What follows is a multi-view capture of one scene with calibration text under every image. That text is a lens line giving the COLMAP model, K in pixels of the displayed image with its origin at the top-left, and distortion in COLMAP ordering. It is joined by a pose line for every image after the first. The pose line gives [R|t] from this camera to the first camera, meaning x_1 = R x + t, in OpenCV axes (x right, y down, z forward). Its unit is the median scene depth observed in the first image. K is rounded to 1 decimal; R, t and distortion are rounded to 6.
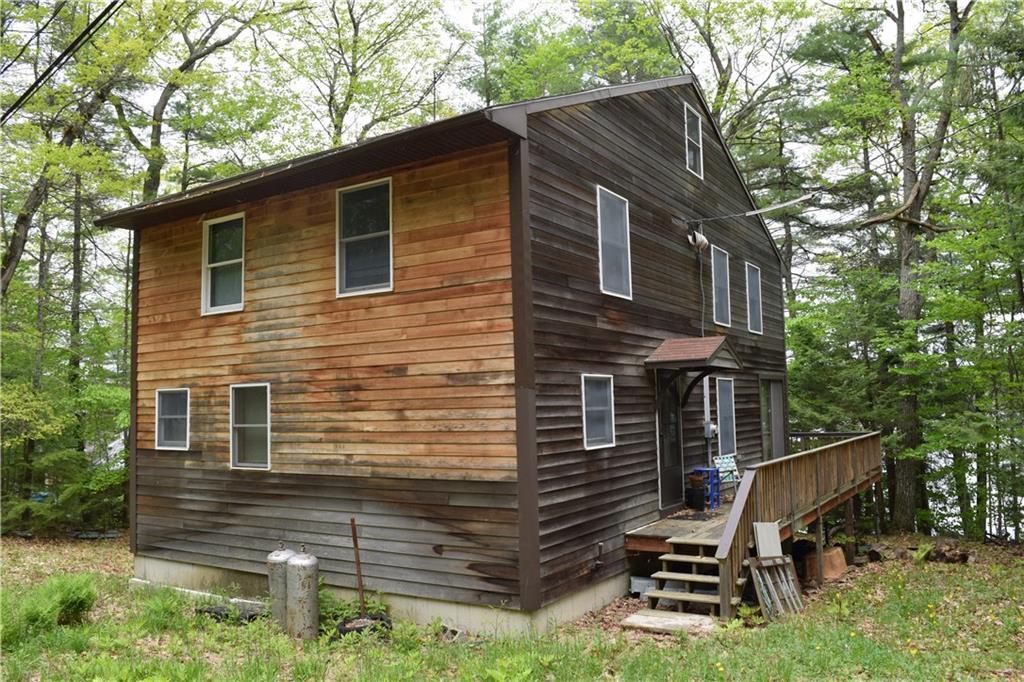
lens RADIAL K [[797.9, 0, 511.6], [0, 797.9, 340.6], [0, 0, 1]] dist [-0.088521, 0.000977]
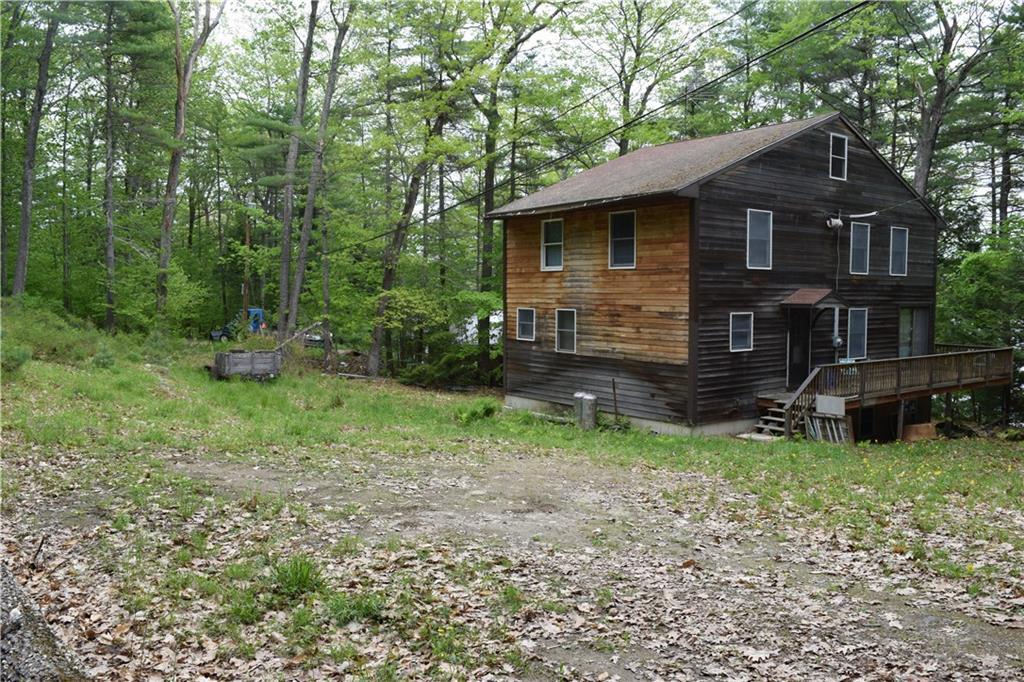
lens RADIAL K [[797.9, 0, 512.1], [0, 797.9, 342.4], [0, 0, 1]] dist [-0.088521, 0.000977]
pose [[0.929398, 0.049110, -0.365797, 0.287523], [0.007090, 0.988549, 0.150732, -0.172437], [0.369011, -0.142684, 0.918407, -0.927437]]
